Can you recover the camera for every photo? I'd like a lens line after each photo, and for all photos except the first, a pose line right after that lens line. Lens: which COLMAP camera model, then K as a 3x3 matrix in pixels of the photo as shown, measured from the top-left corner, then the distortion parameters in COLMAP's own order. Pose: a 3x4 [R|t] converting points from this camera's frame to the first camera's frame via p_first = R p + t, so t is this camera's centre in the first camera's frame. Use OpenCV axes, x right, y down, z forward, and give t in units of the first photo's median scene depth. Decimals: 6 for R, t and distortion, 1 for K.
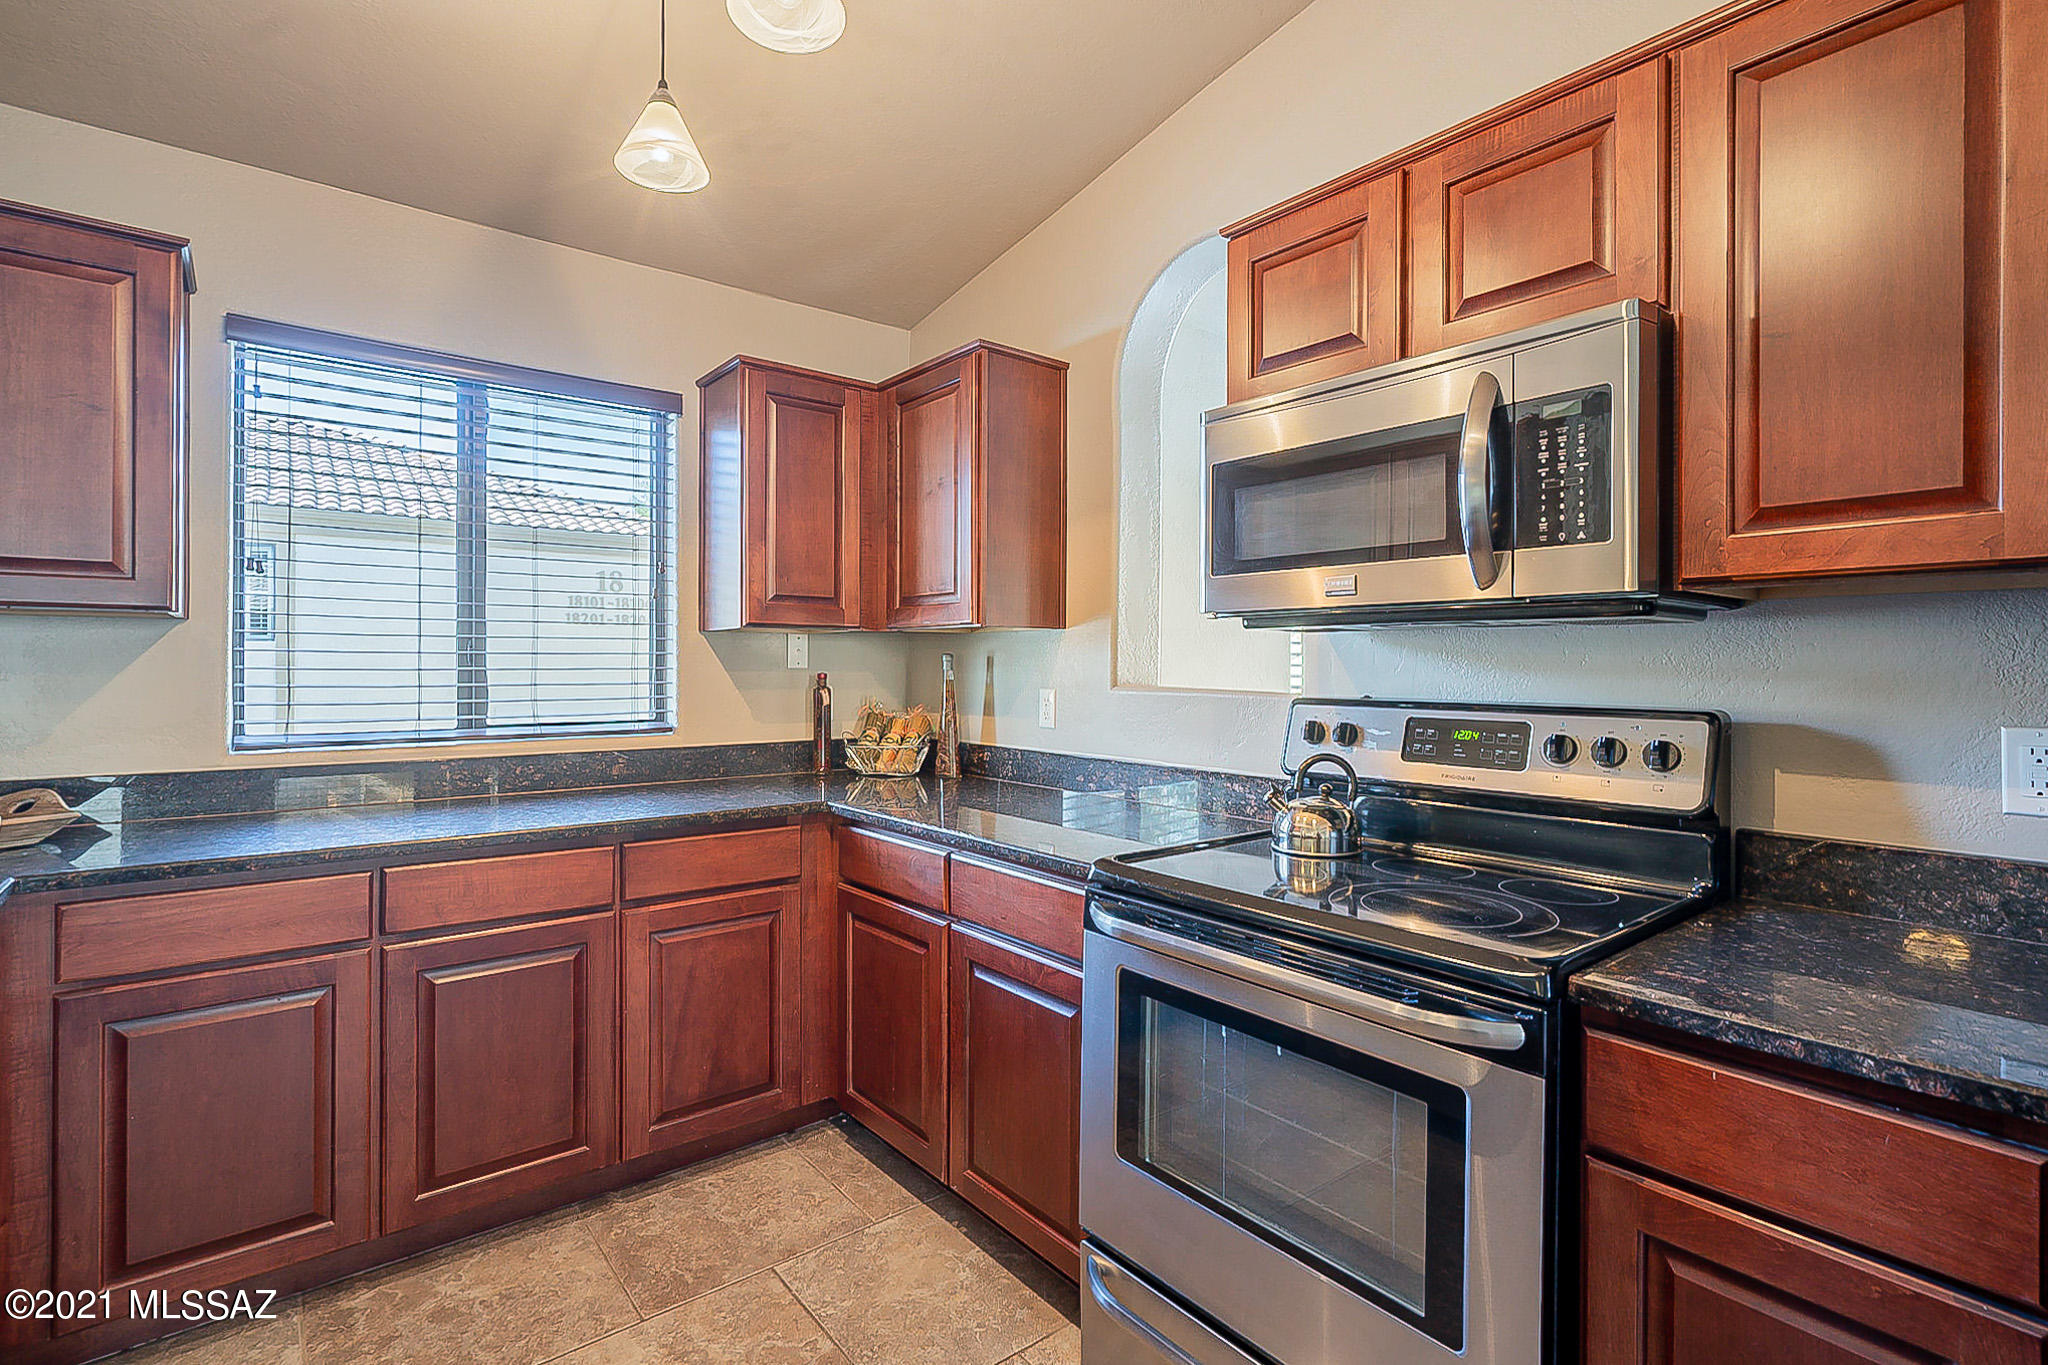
lens RADIAL K [[949.9, 0, 1041.6], [0, 949.9, 663.3], [0, 0, 1]] dist [-0.007107, 0.001539]
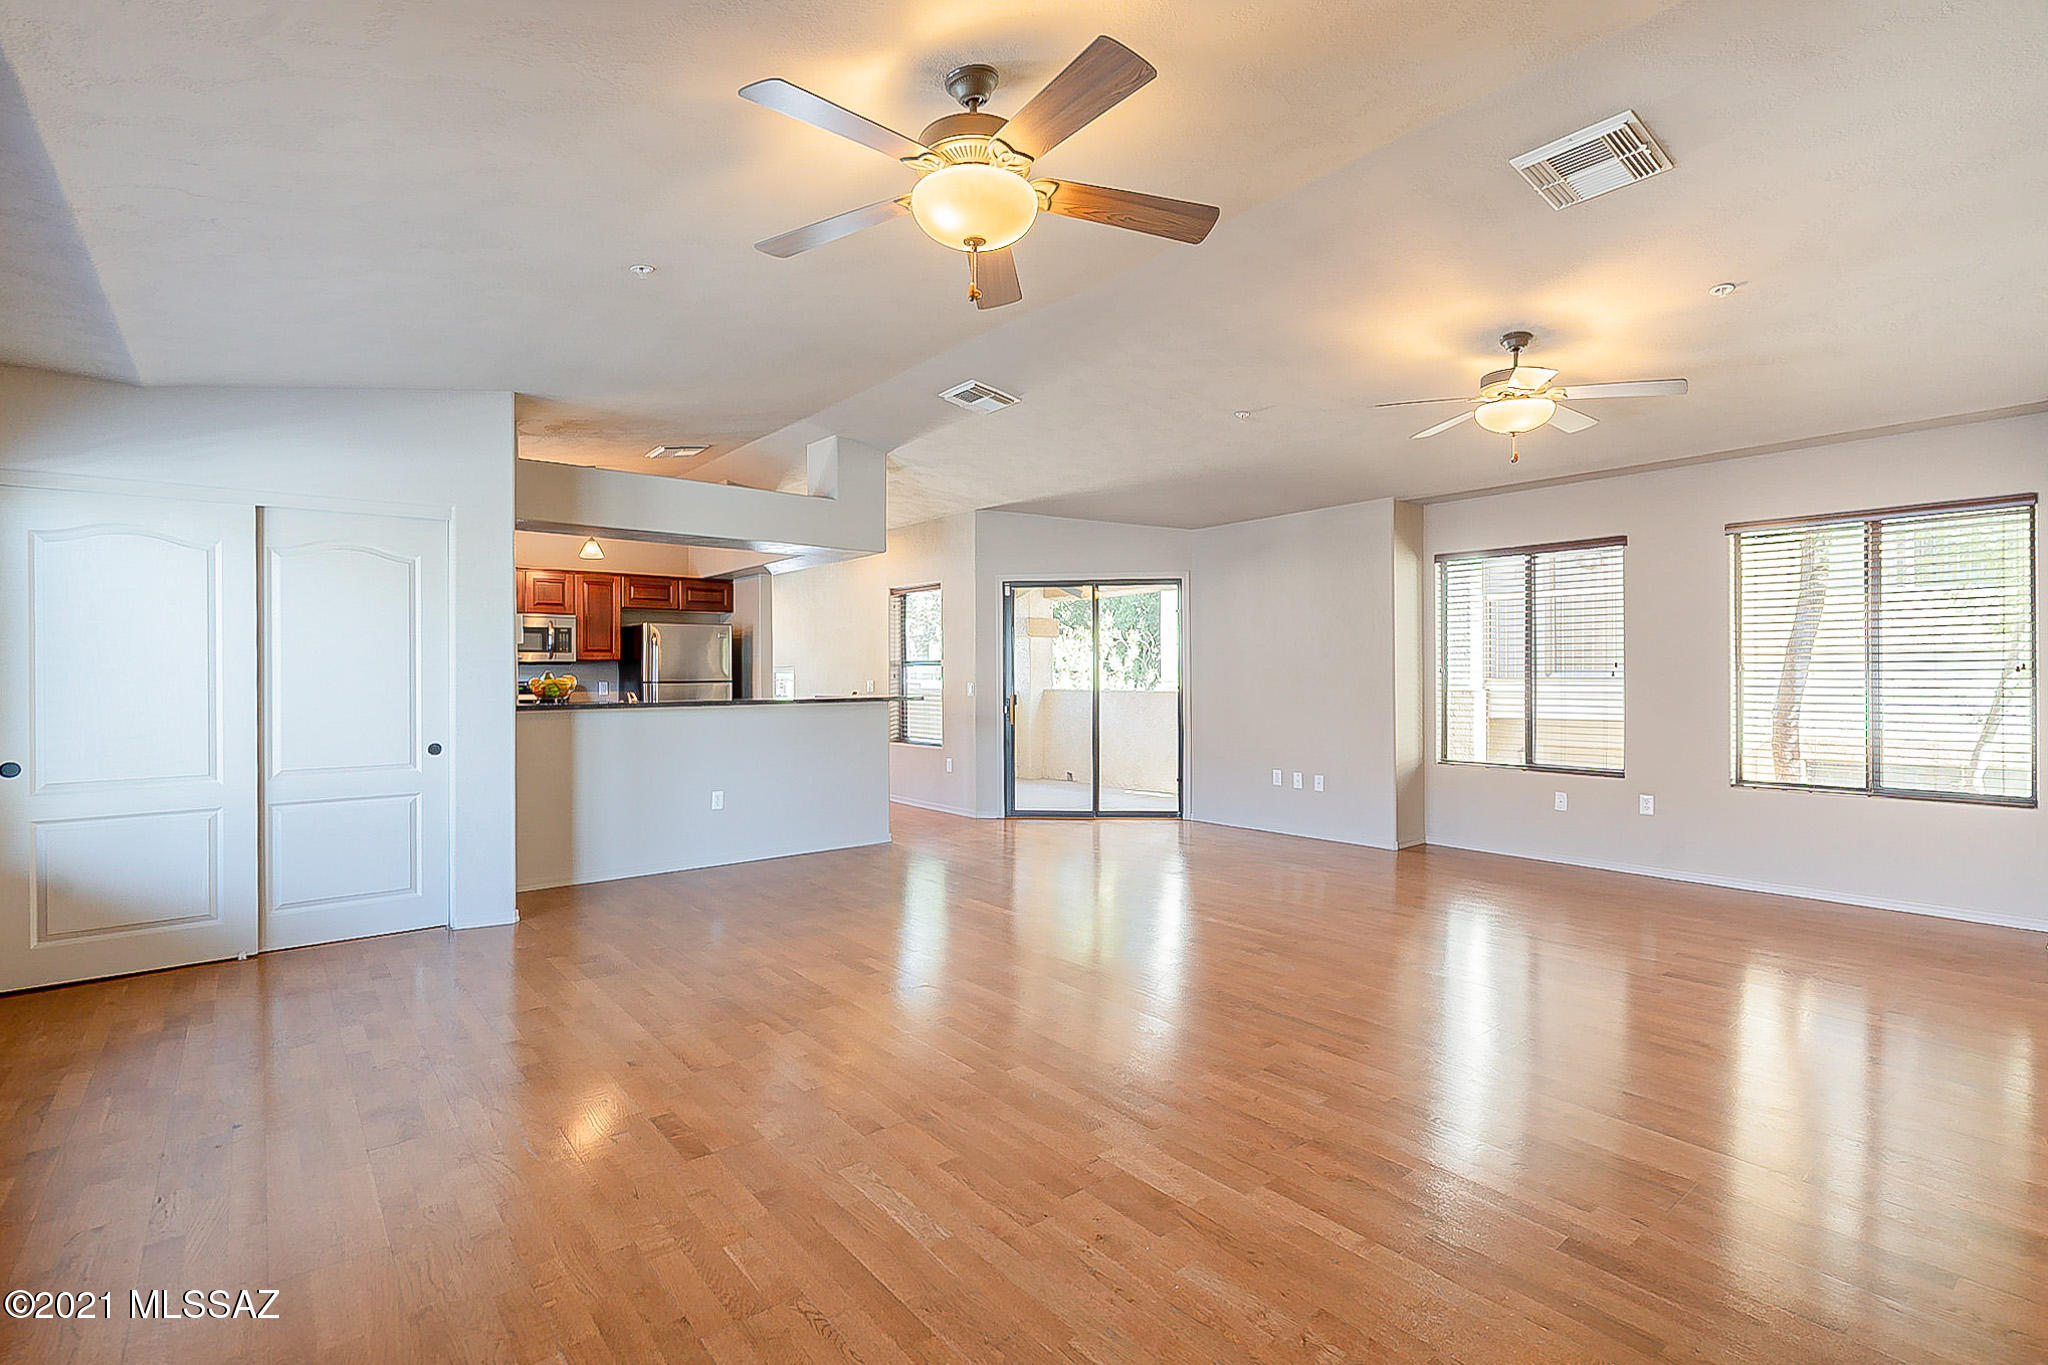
lens RADIAL K [[949.9, 0, 1010.5], [0, 949.9, 678.9], [0, 0, 1]] dist [-0.007107, 0.001539]
pose [[0.016922, -0.008418, 0.999821, -3.535280], [0.002191, 0.999962, 0.008383, -0.002956], [-0.999854, 0.002048, 0.016940, -1.258523]]
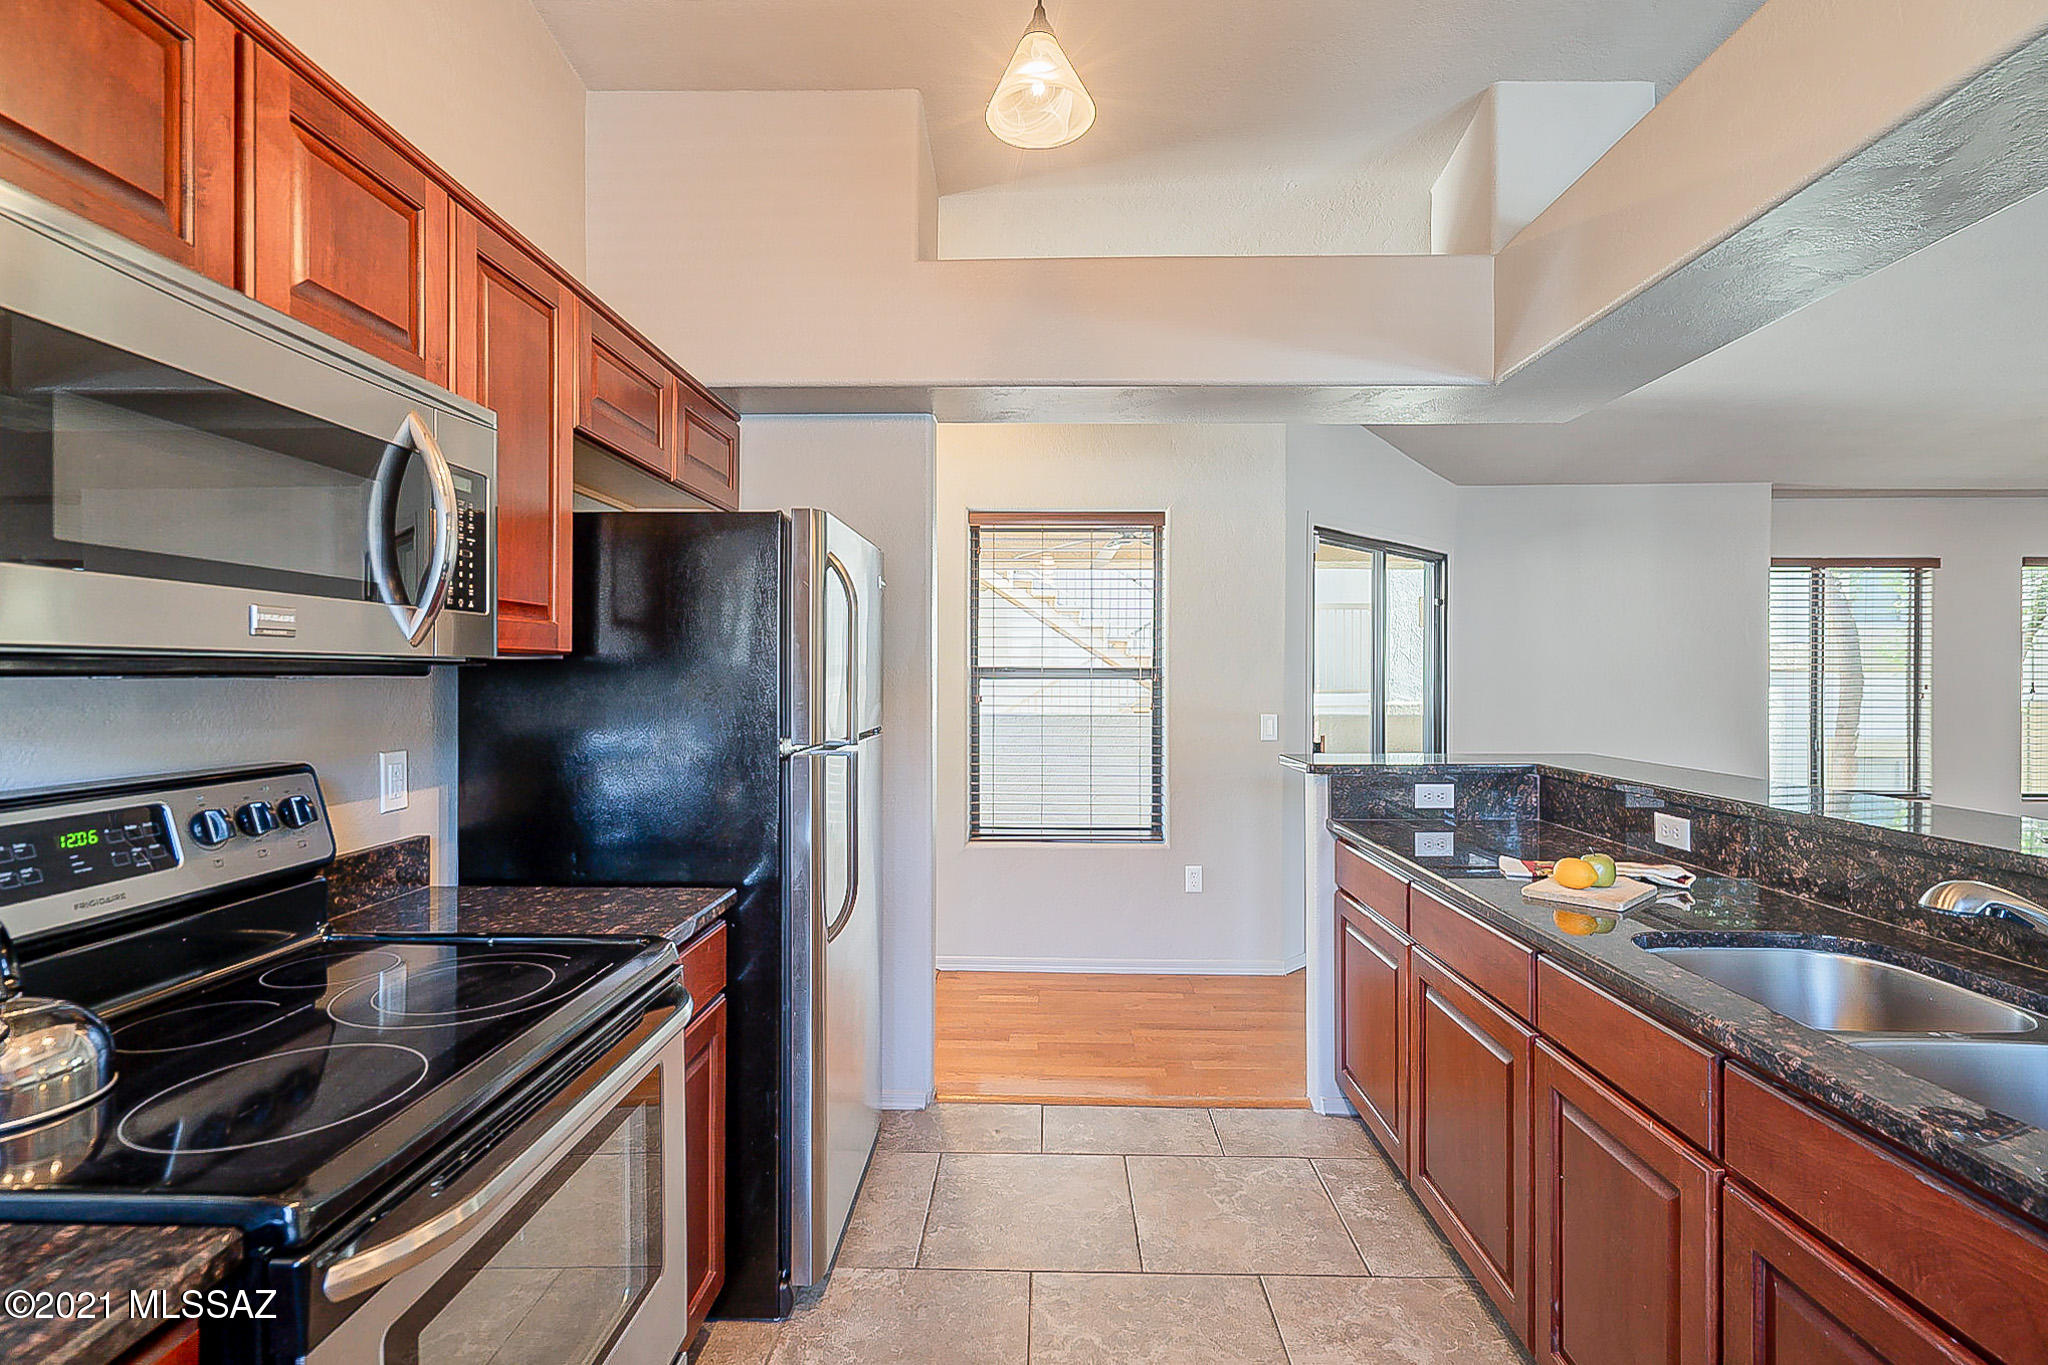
lens RADIAL K [[949.9, 0, 1033.8], [0, 949.9, 678.2], [0, 0, 1]] dist [-0.007107, 0.001539]
pose [[-0.758043, -0.009175, 0.652140, -0.418583], [-0.007436, 0.999958, 0.005424, -0.039189], [-0.652162, -0.000738, -0.758079, 0.913940]]
